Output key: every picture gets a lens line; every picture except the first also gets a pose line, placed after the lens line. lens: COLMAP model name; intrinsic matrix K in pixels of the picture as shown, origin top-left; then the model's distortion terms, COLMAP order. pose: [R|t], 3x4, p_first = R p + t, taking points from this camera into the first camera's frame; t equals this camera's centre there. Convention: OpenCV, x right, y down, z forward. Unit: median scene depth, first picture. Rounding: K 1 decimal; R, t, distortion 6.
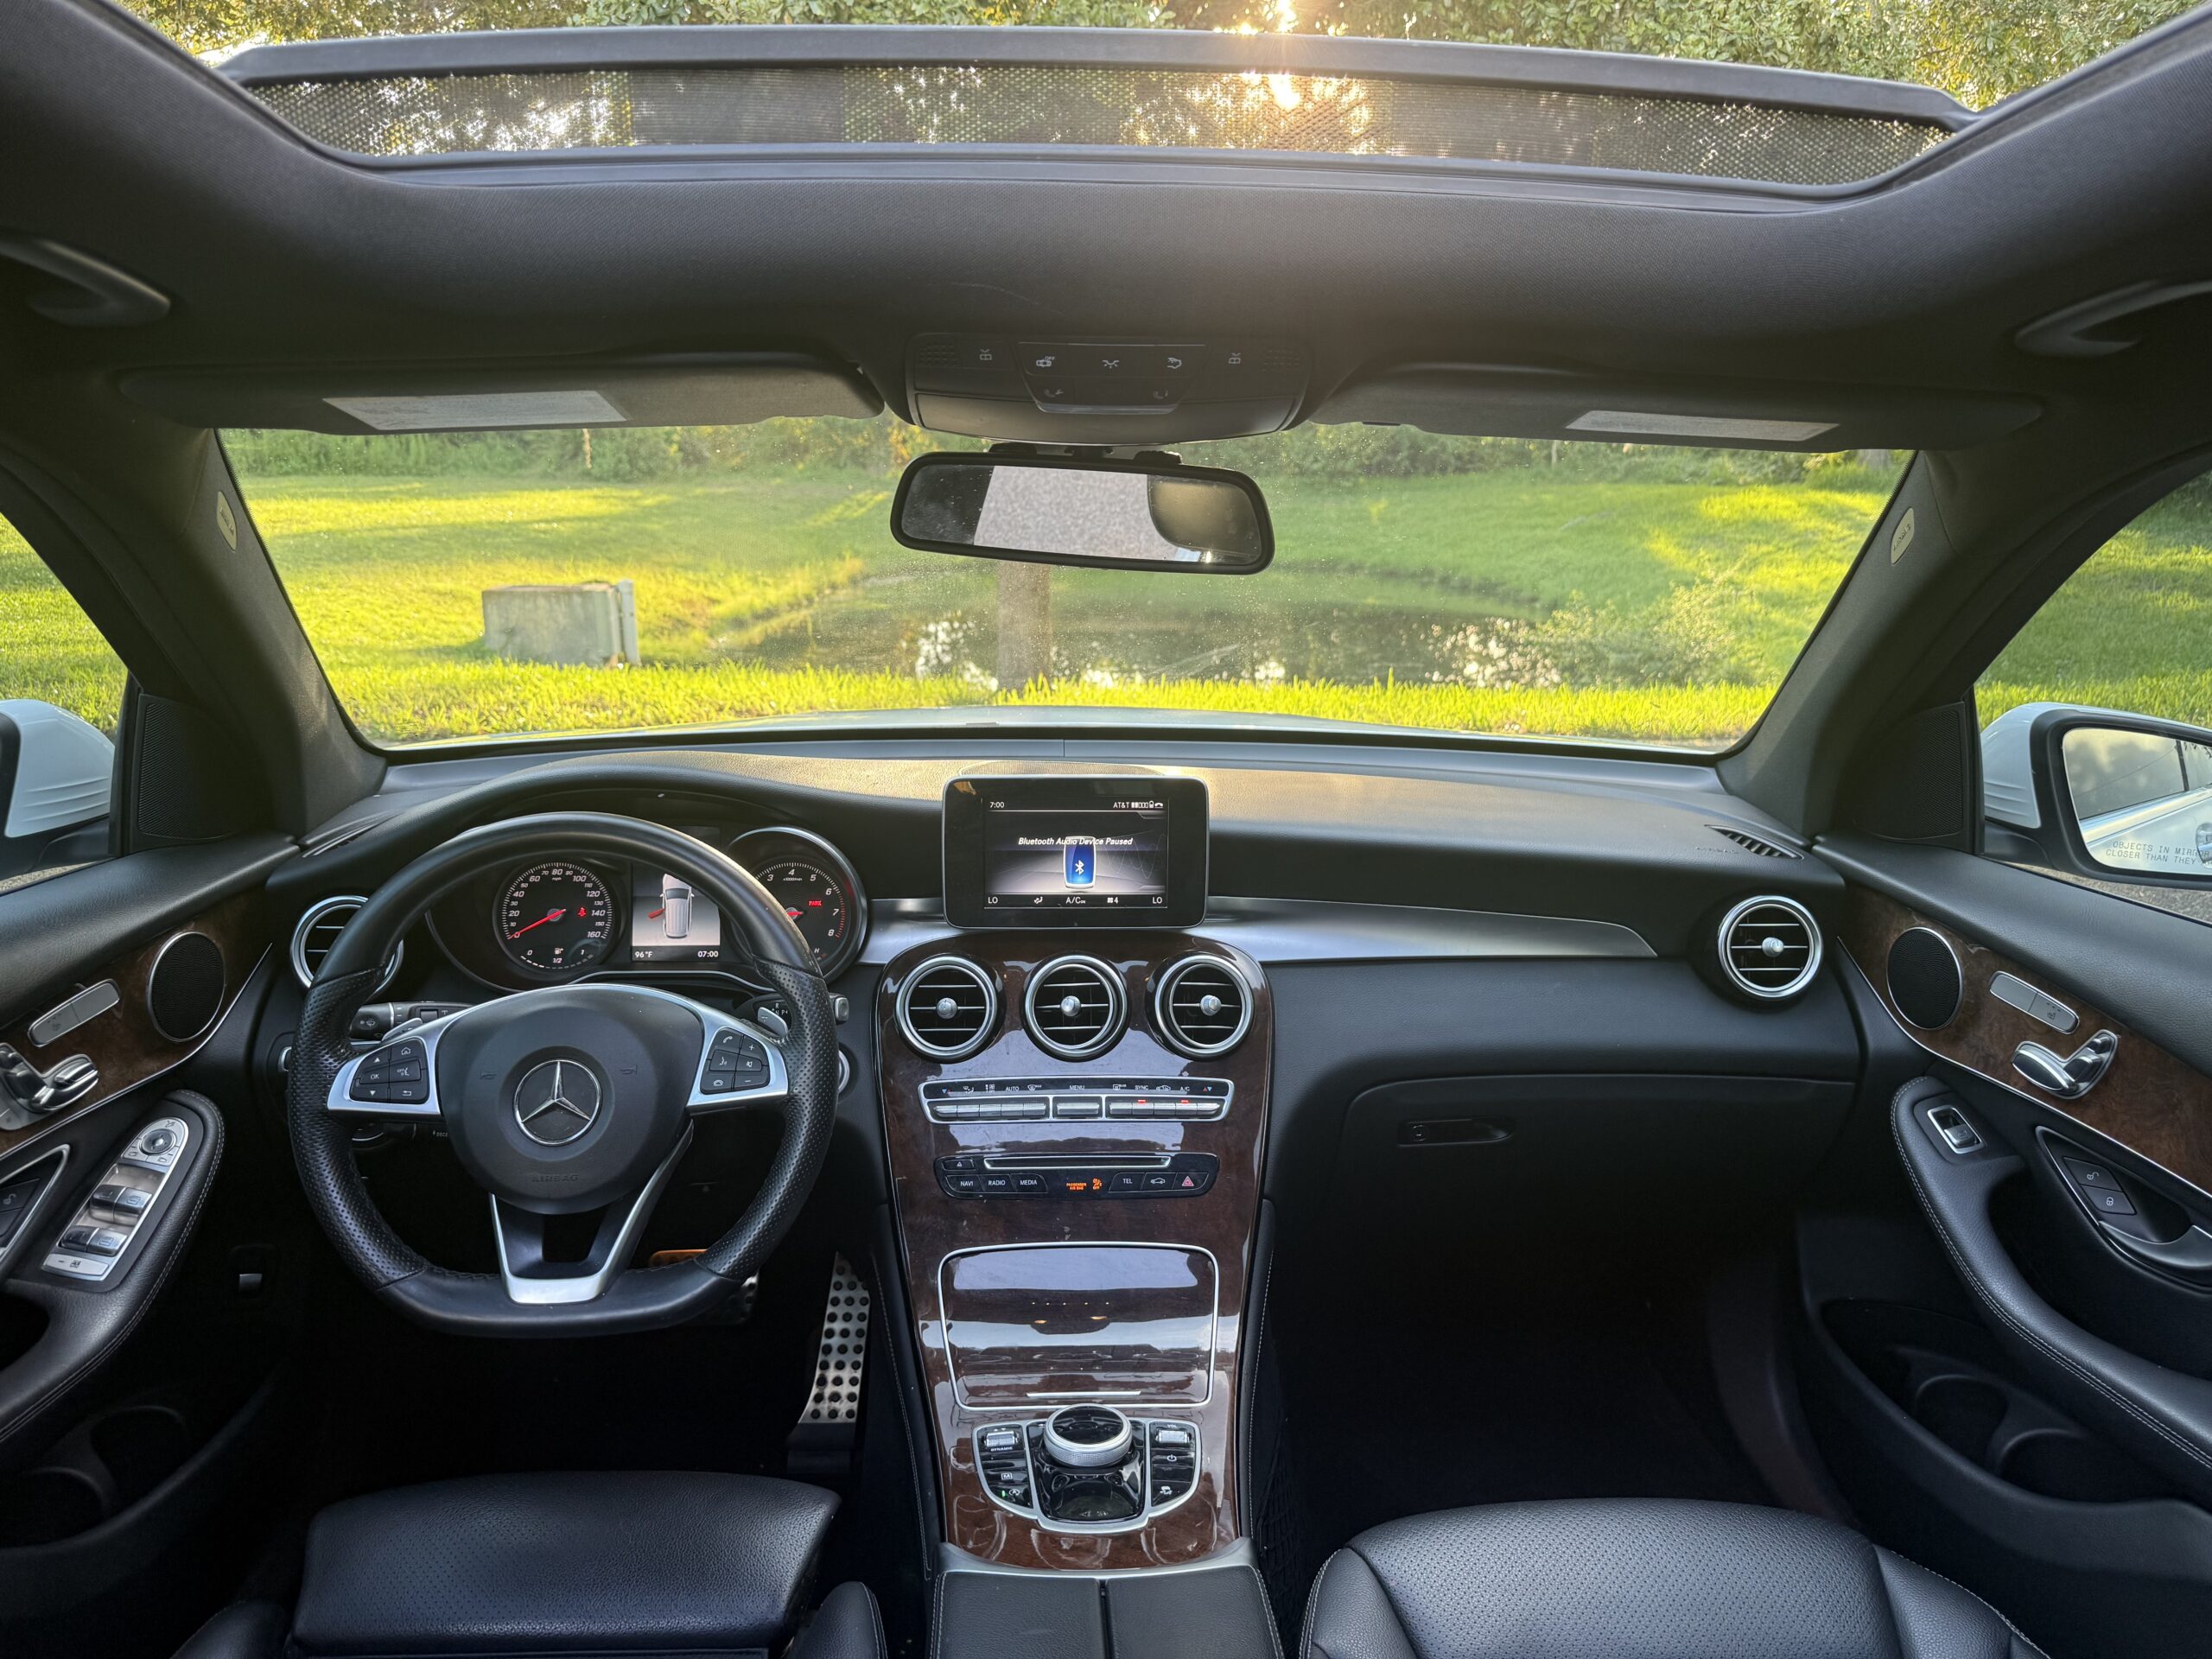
lens RADIAL K [[1556.1, 0, 1097.7], [0, 1556.1, 848.5], [0, 0, 1]] dist [0.108138, -0.141782]
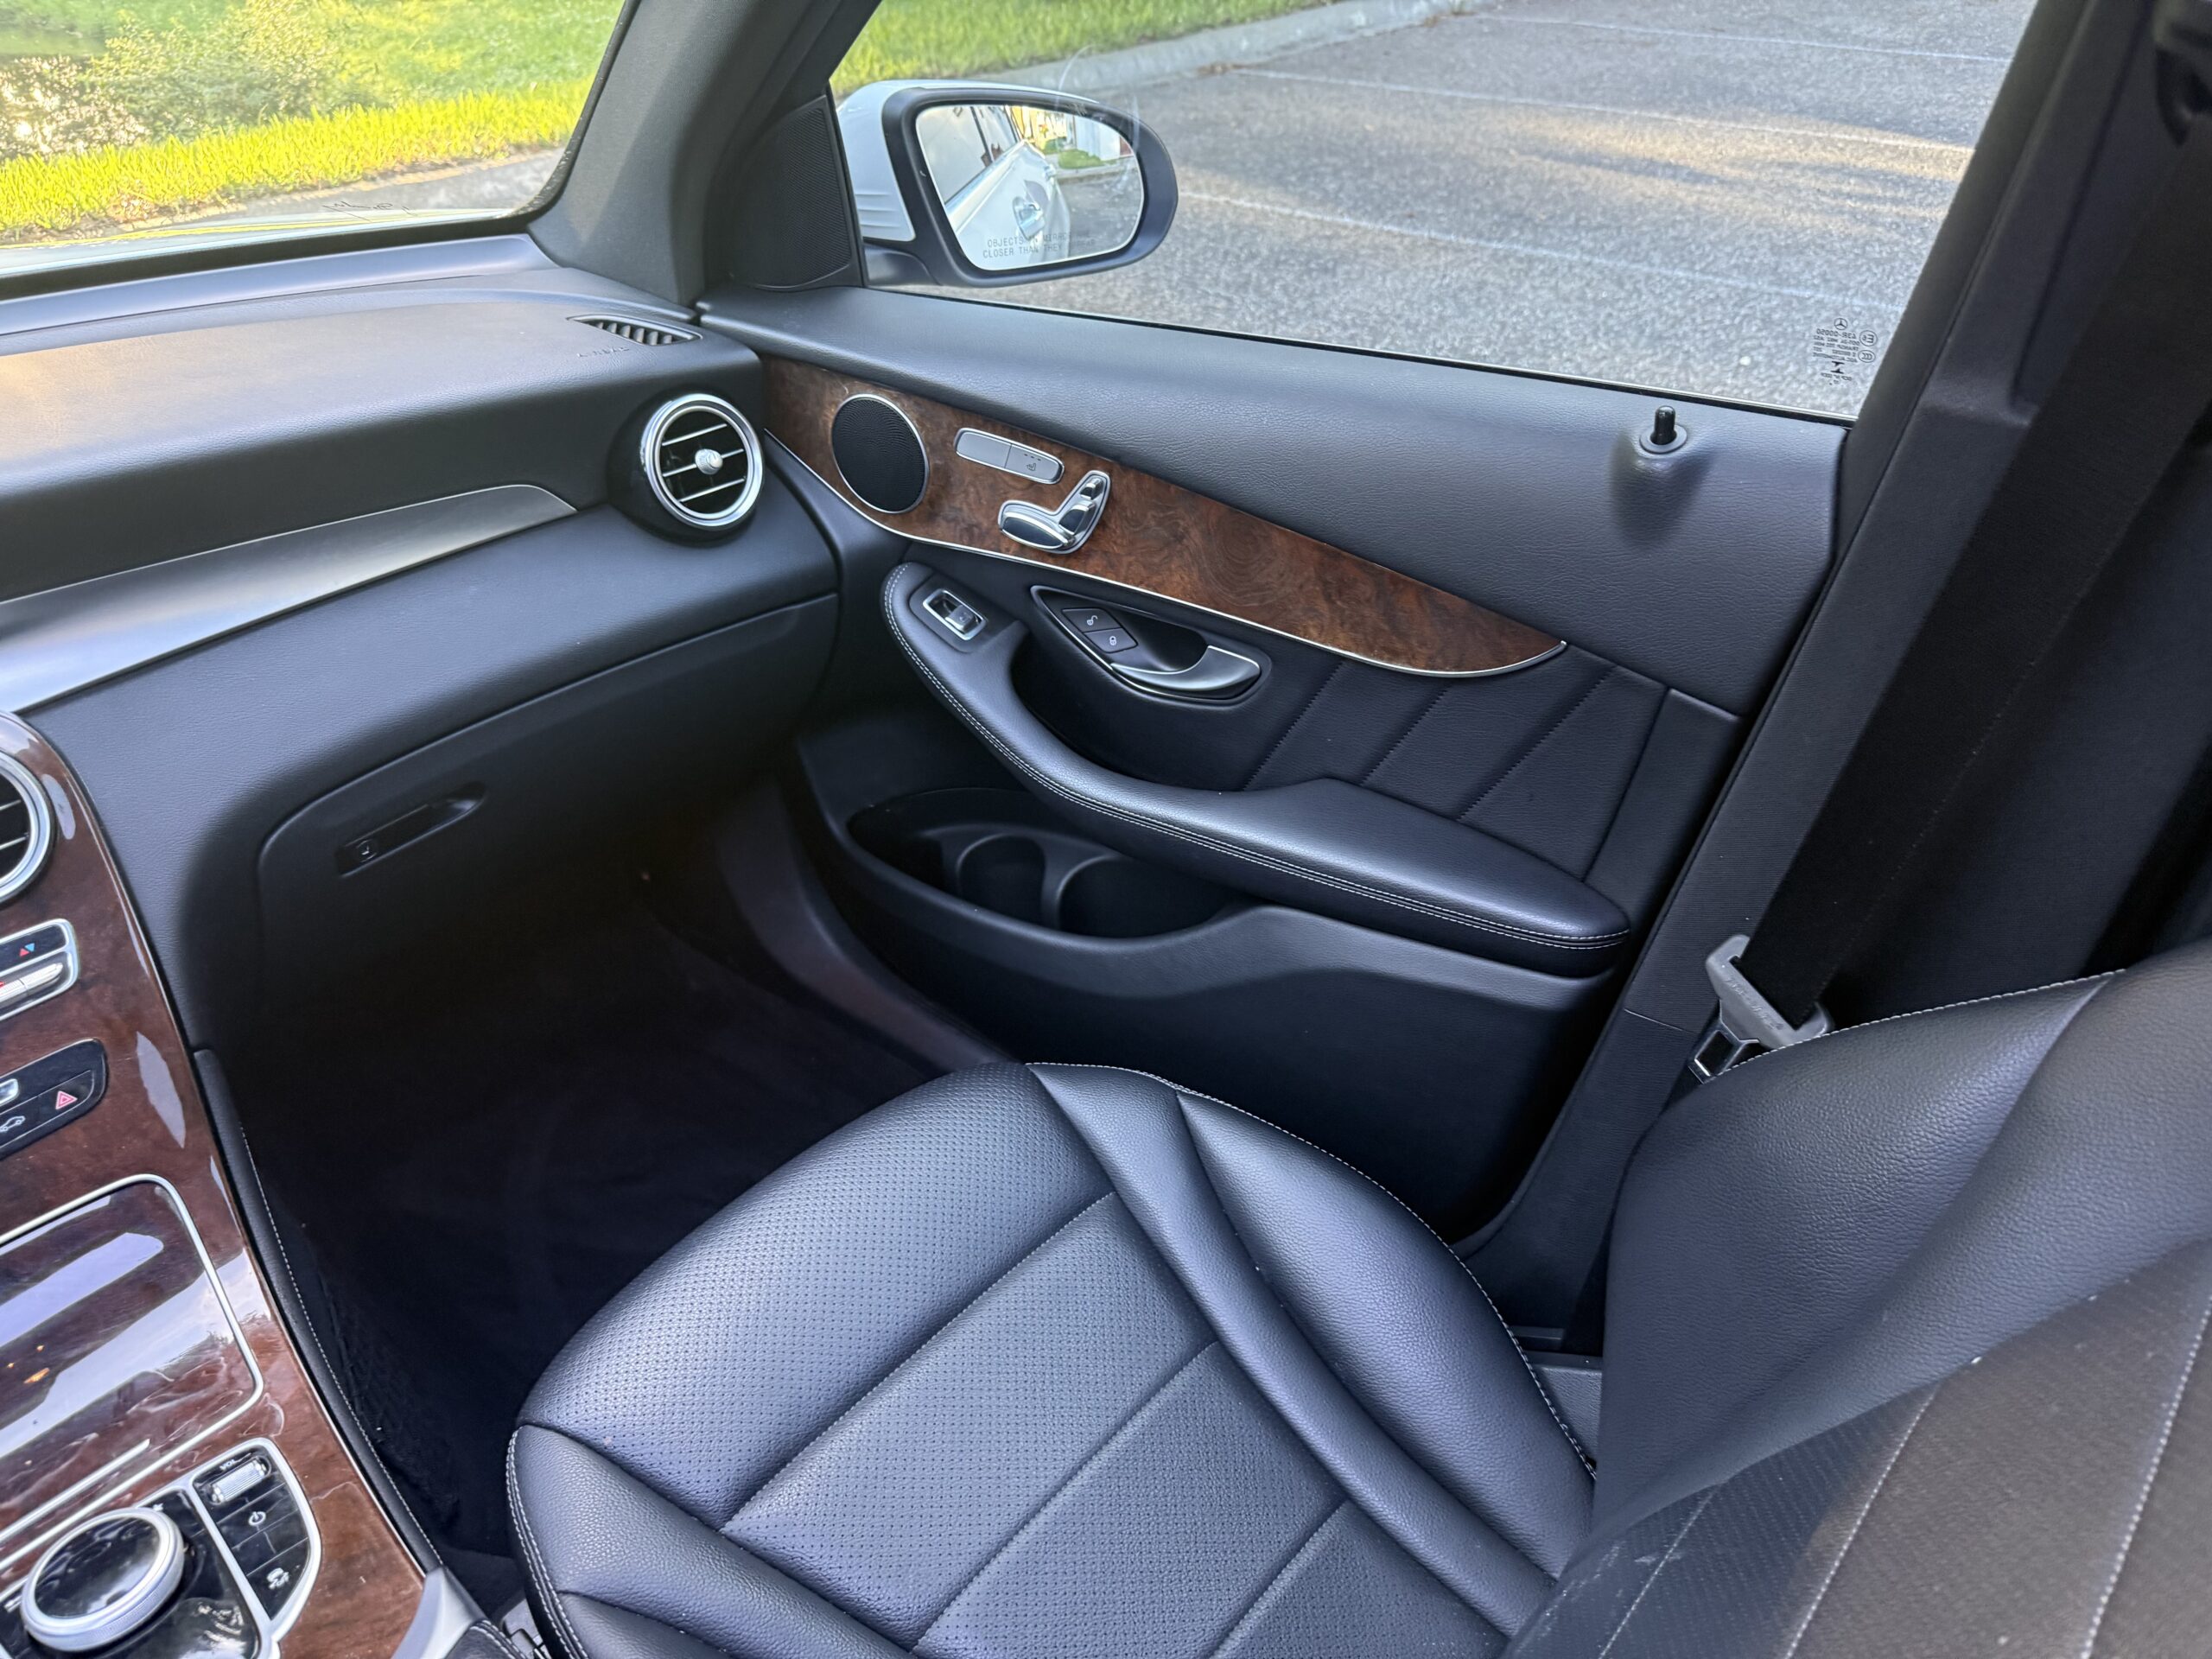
lens RADIAL K [[1574.7, 0, 1112.5], [0, 1574.7, 851.5], [0, 0, 1]] dist [-0.005232, -0.005419]
pose [[0.694772, -0.416083, 0.586657, 0.021928], [0.195107, 0.894122, 0.403087, -0.044457], [-0.692261, -0.165593, 0.702392, 0.282899]]
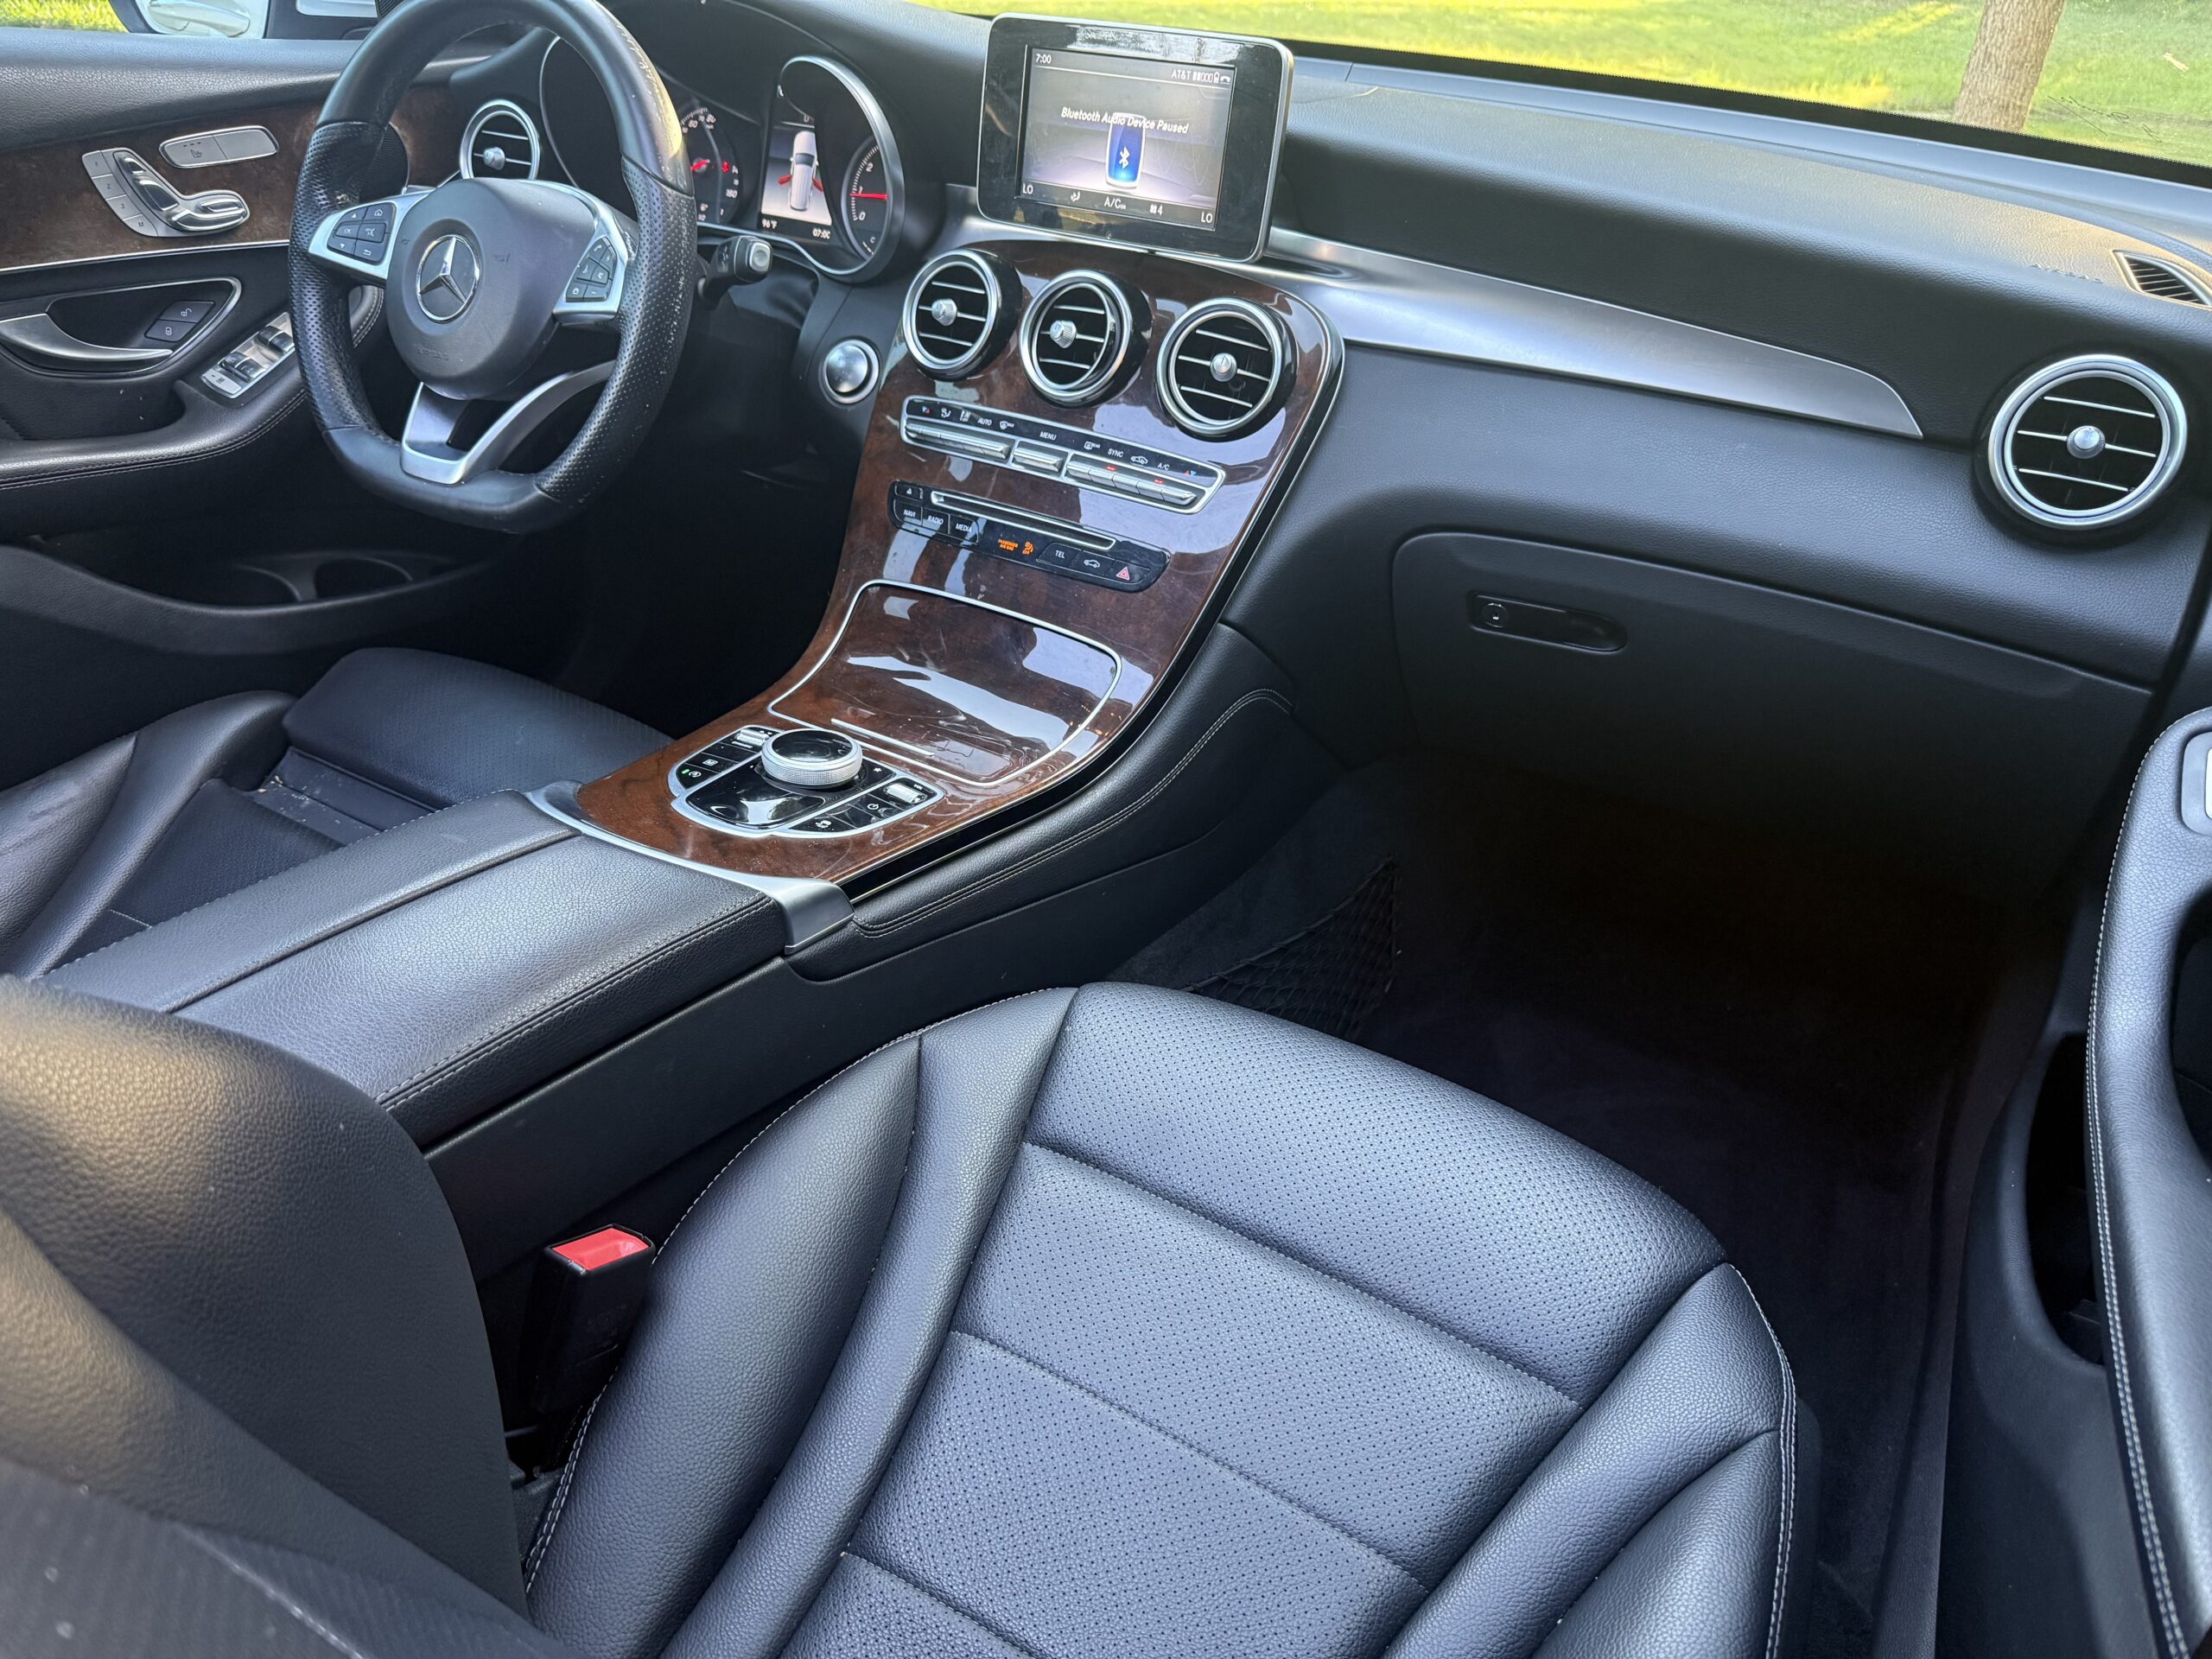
lens RADIAL K [[1566.9, 0, 1099.9], [0, 1566.9, 885.4], [0, 0, 1]] dist [0.057989, -0.091586]
pose [[0.828493, 0.324523, -0.456381, 0.468232], [-0.180188, 0.926112, 0.331434, 0.091779], [0.530218, -0.192356, 0.825753, 0.273256]]
